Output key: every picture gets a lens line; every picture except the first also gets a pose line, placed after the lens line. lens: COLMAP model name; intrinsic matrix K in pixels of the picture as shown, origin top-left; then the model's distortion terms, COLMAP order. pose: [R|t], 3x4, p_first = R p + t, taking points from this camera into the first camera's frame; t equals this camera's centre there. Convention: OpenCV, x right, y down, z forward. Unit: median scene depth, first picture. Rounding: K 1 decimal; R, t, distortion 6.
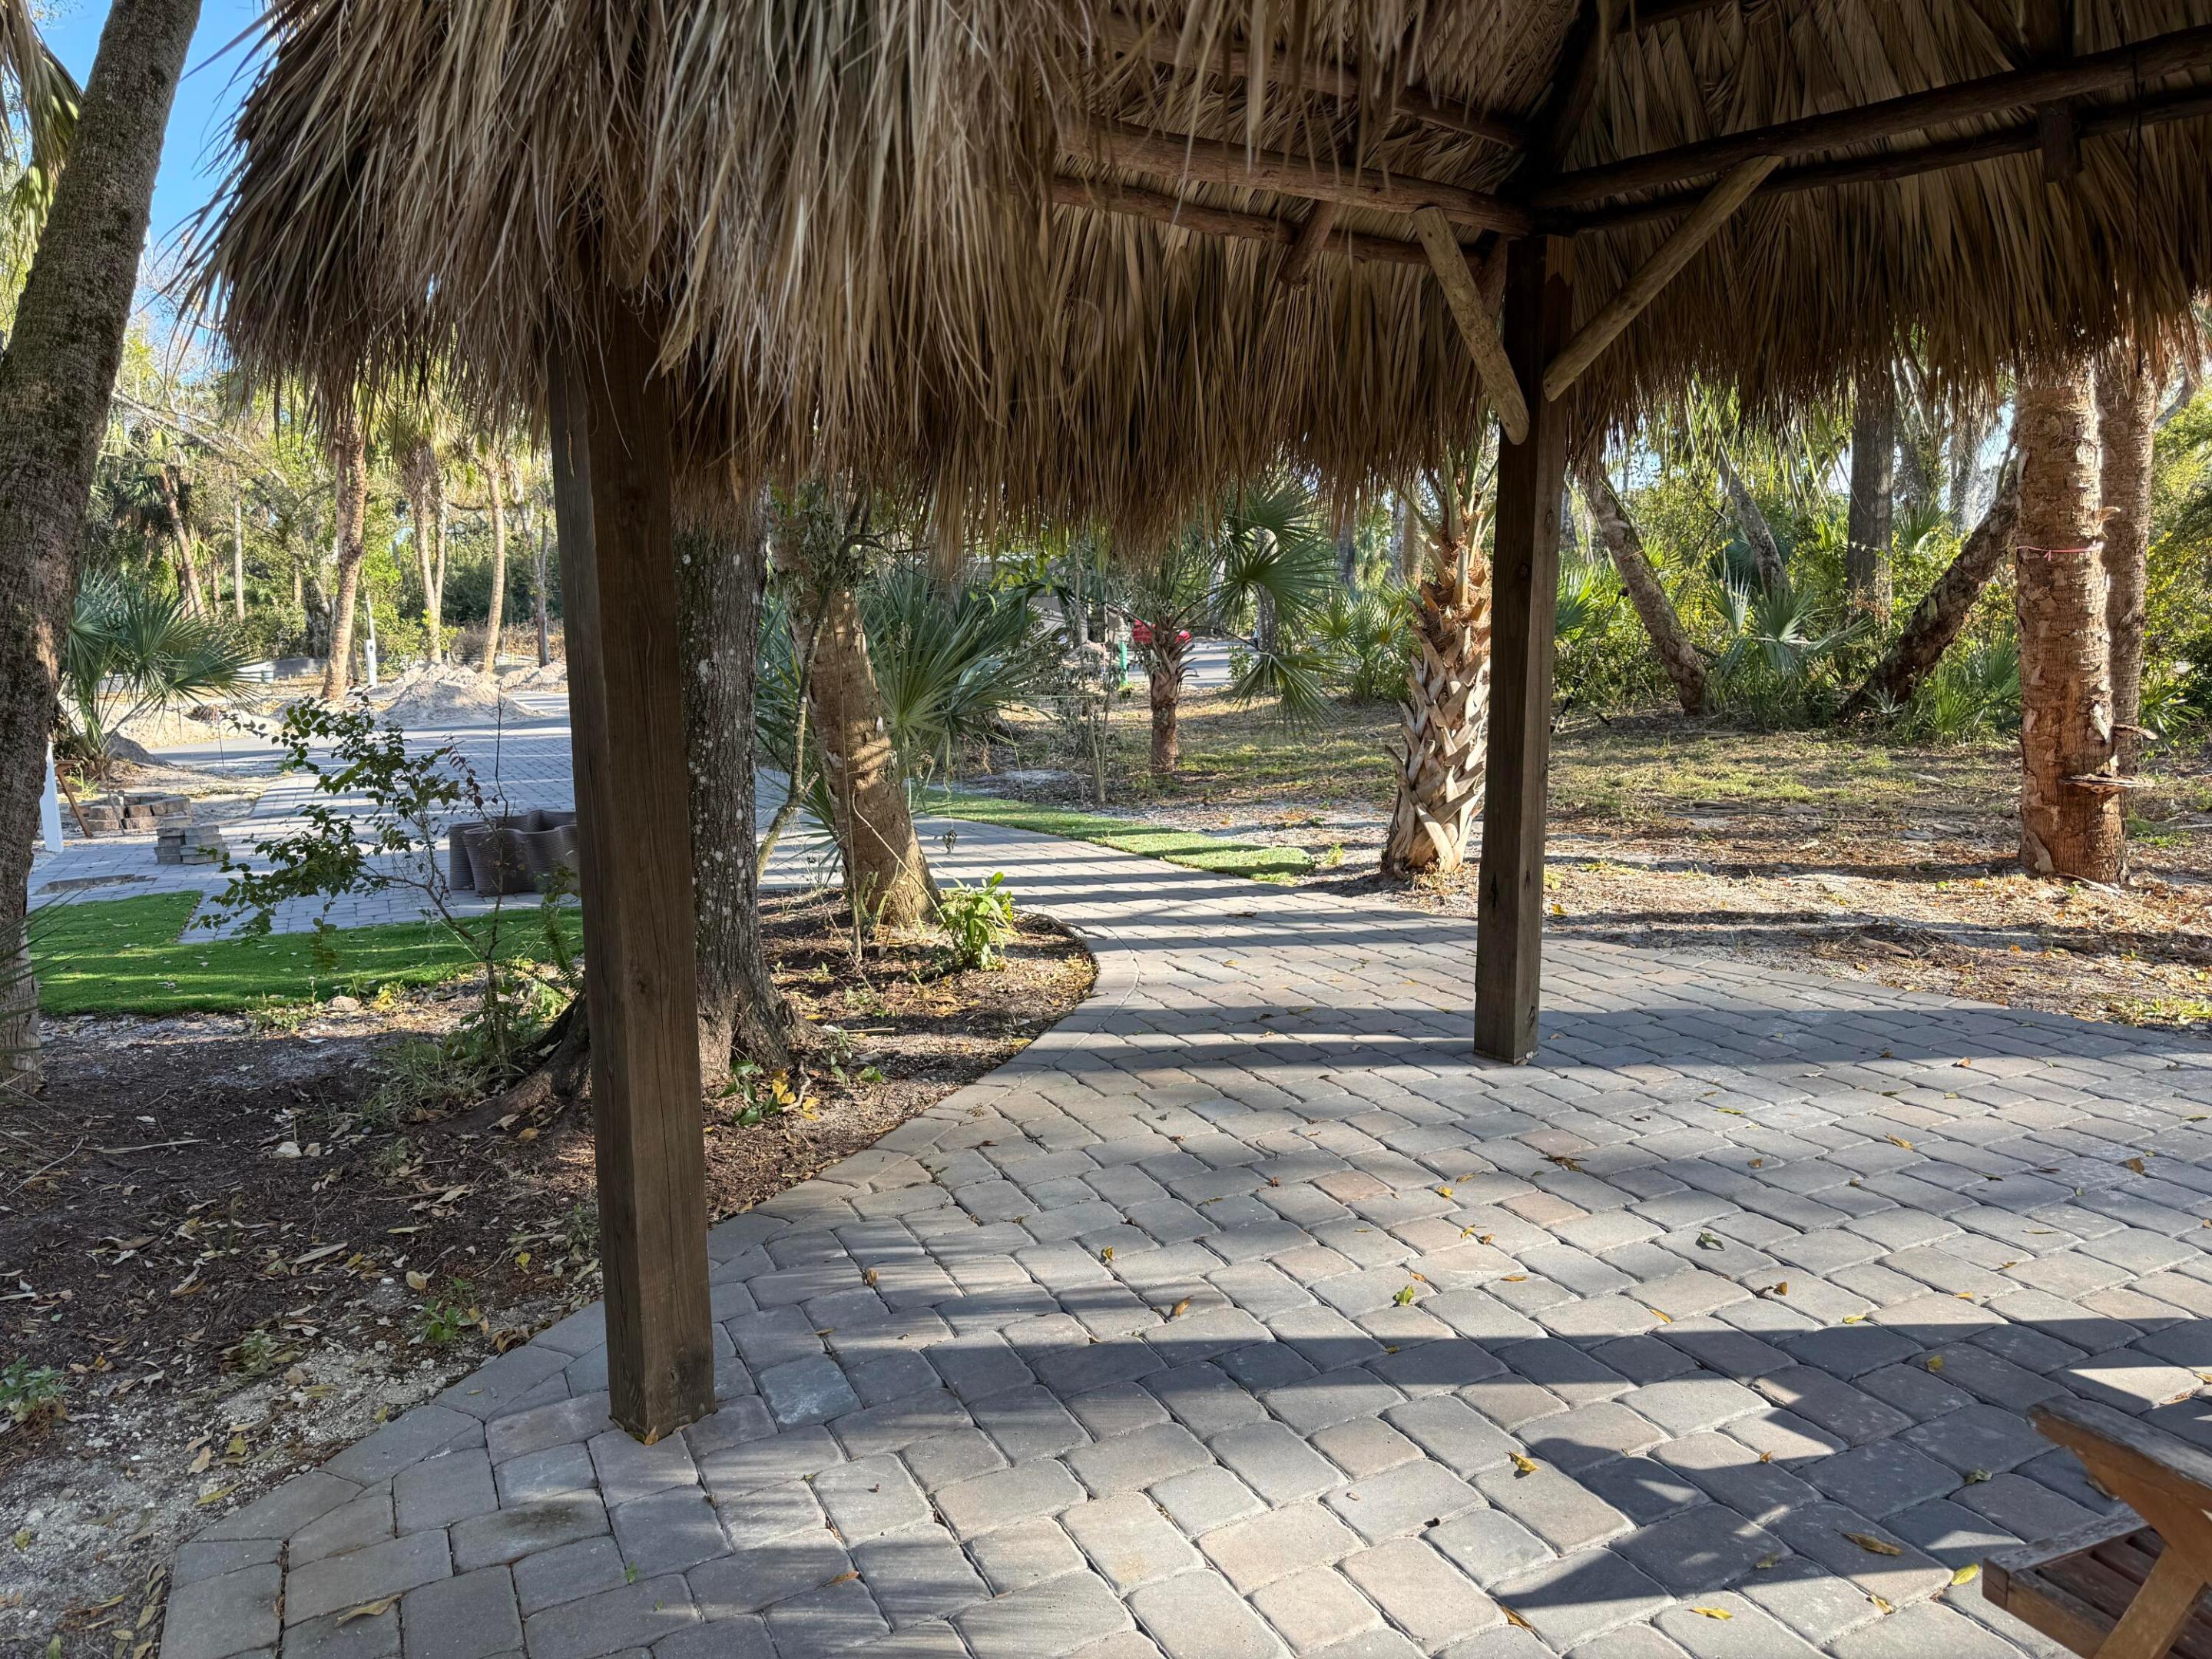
lens RADIAL K [[1499.3, 0, 1107.7], [0, 1499.3, 888.4], [0, 0, 1]] dist [-0.000659, -0.000079]
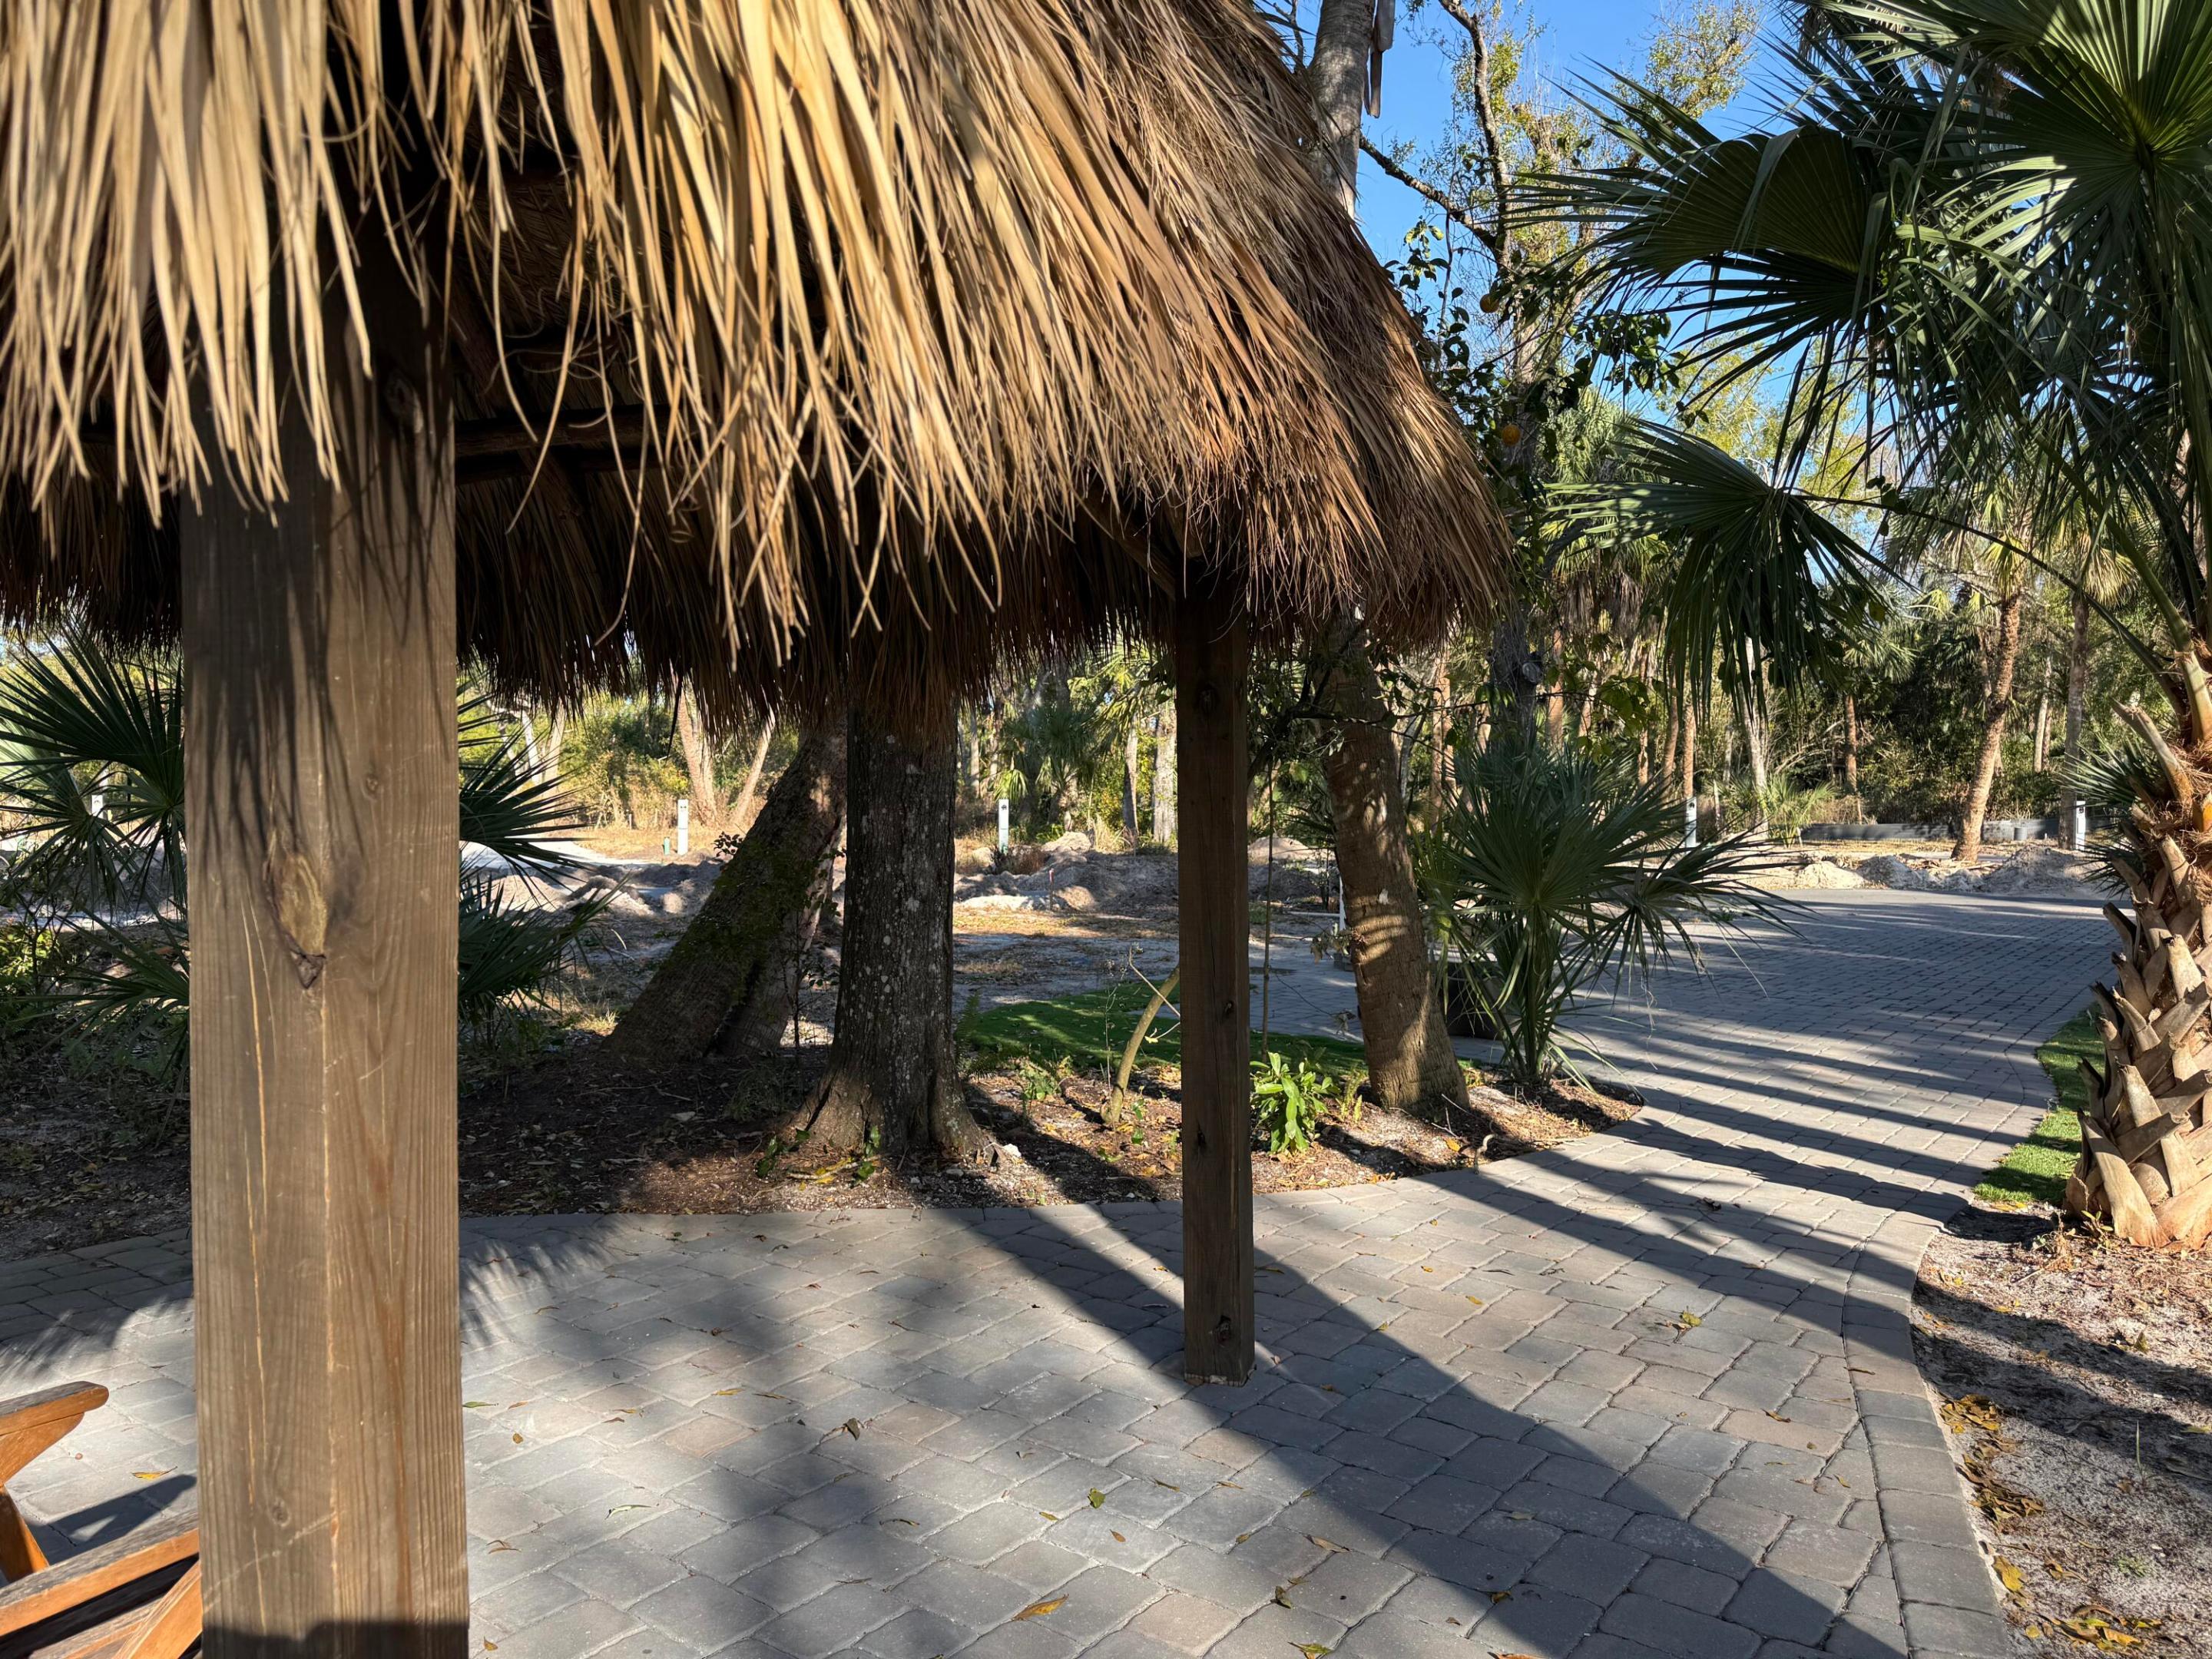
lens RADIAL K [[1514.6, 0, 1153.4], [0, 1514.6, 814.2], [0, 0, 1]] dist [0.093890, -0.139102]
pose [[0.454321, 0.045062, -0.889698, 0.974595], [-0.180756, 0.982608, -0.042534, -0.138688], [0.872307, 0.180142, 0.454564, 0.599987]]
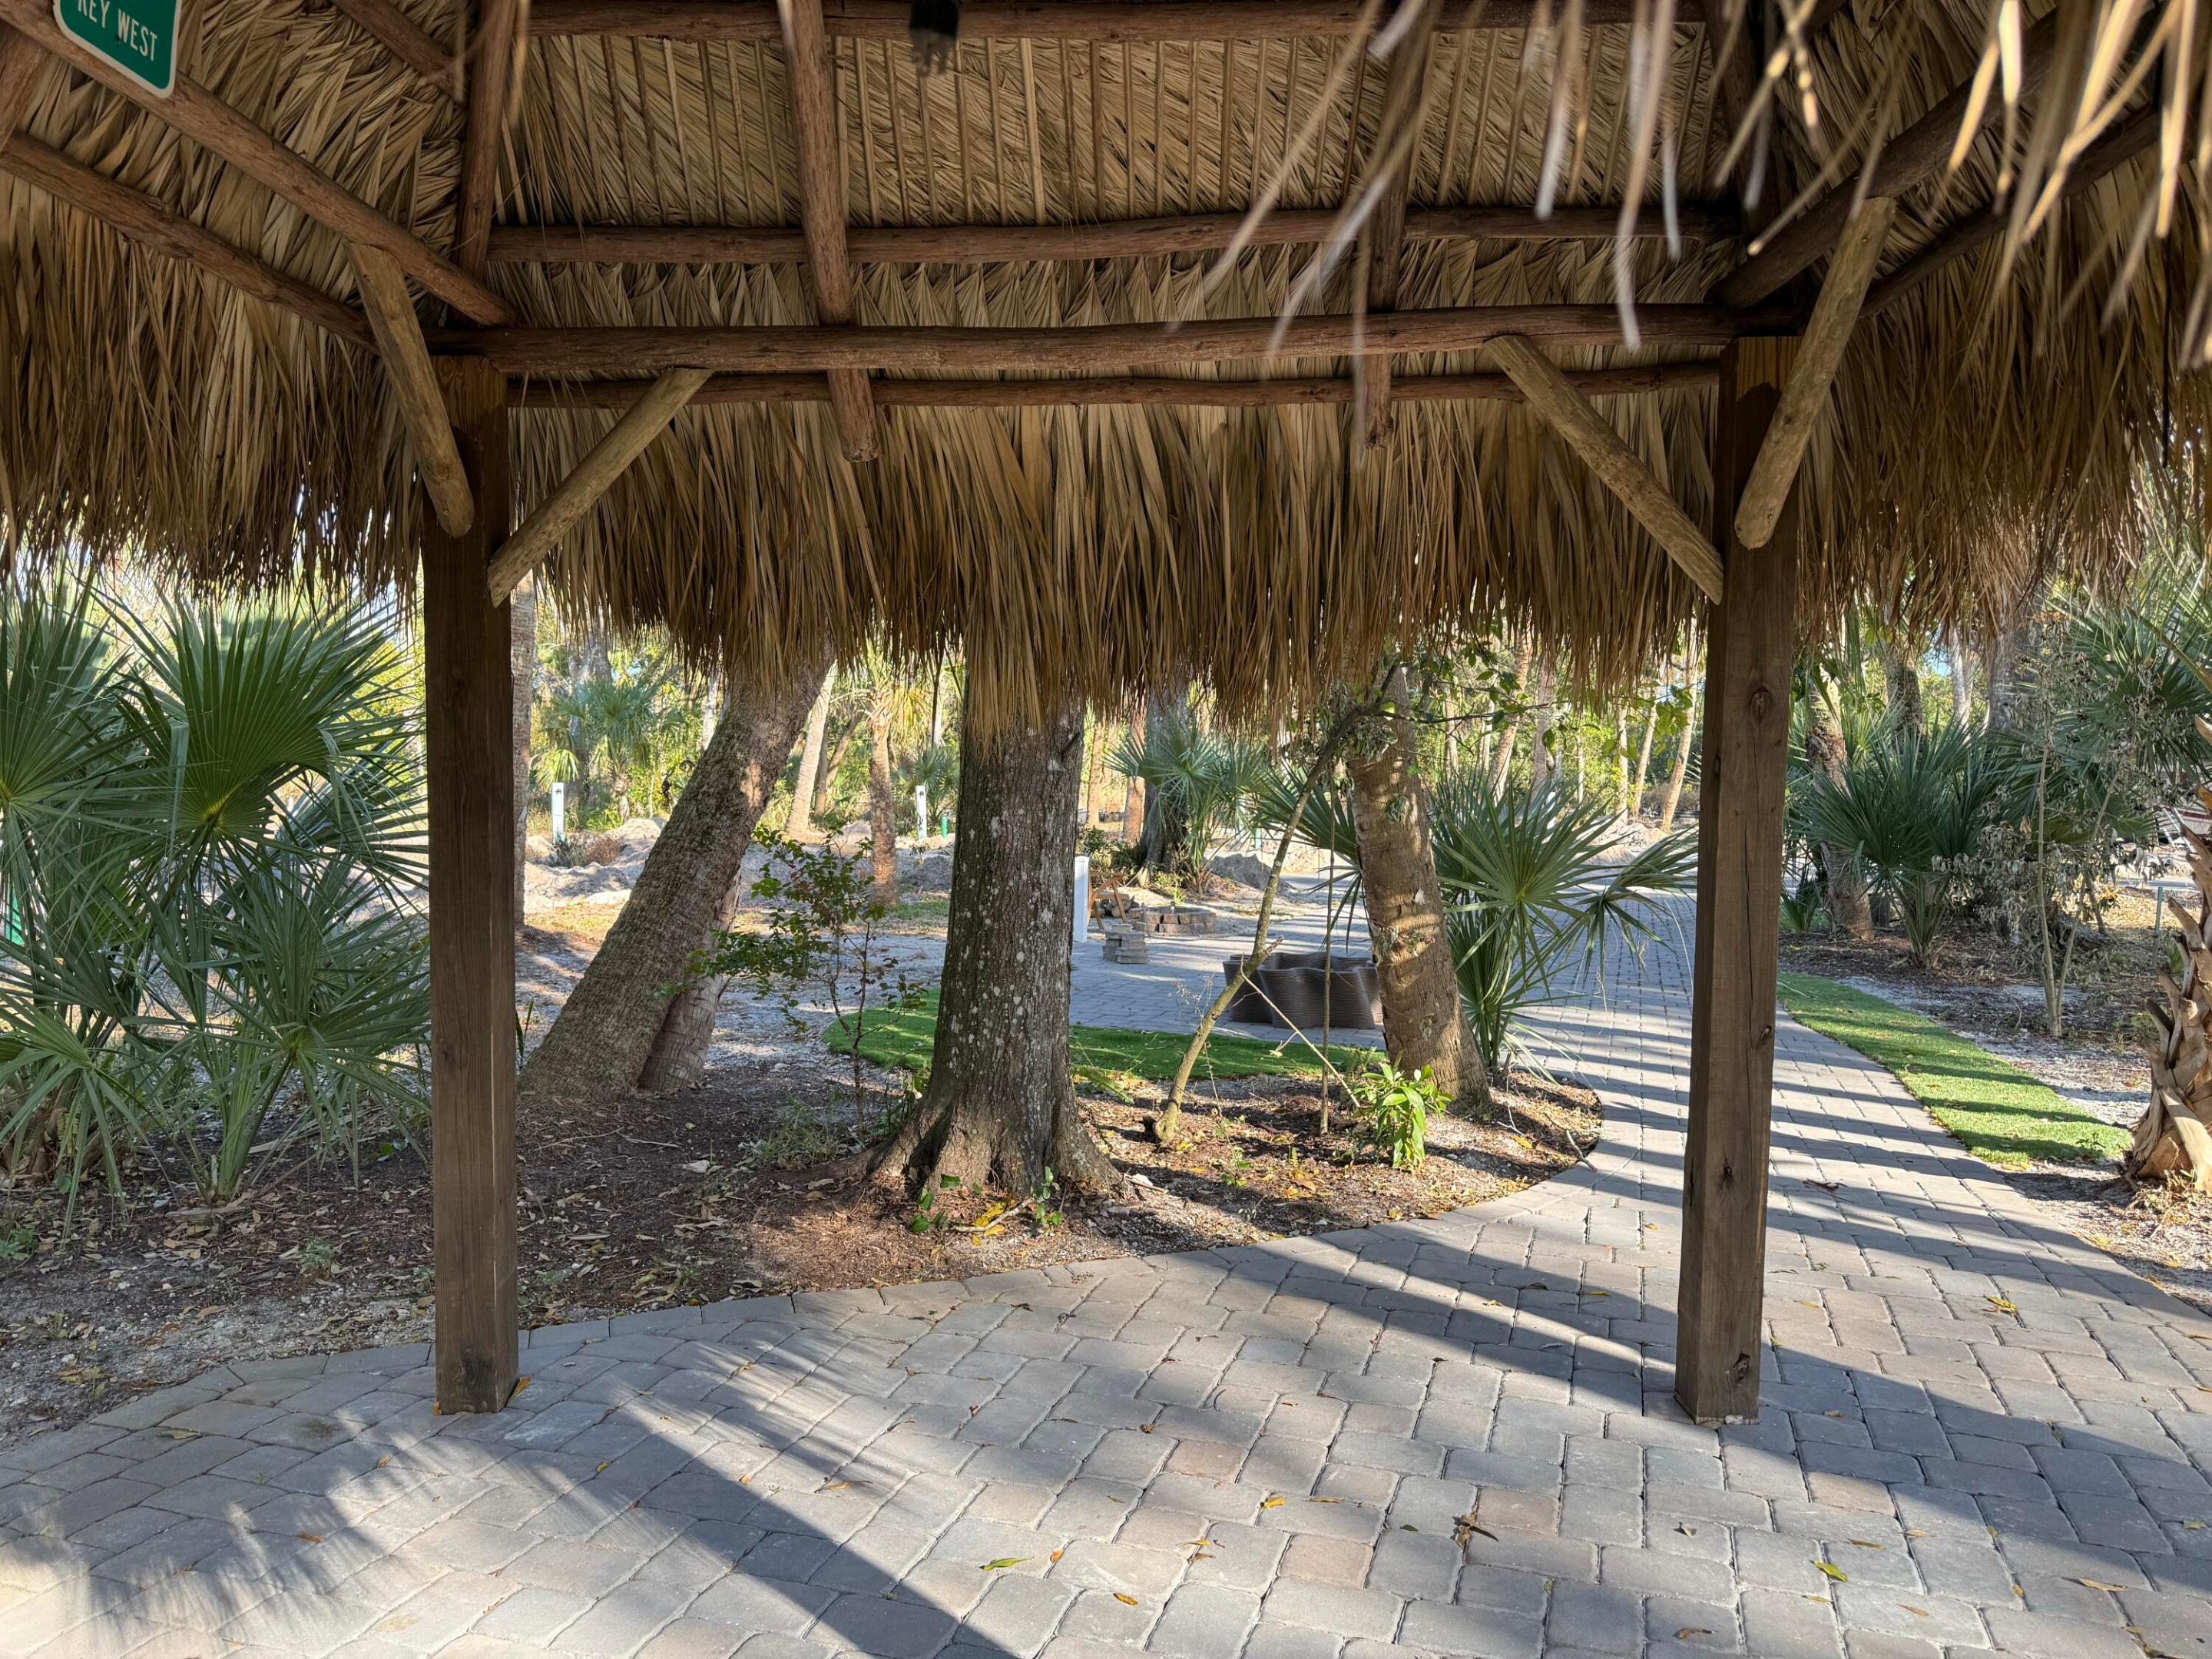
lens RADIAL K [[1502.4, 0, 1035.4], [0, 1502.4, 836.8], [0, 0, 1]] dist [0.050369, -0.057006]
pose [[0.708690, 0.067129, -0.702320, 0.535368], [-0.162979, 0.984115, -0.070393, -0.060152], [0.686438, 0.164350, 0.708373, 0.206997]]
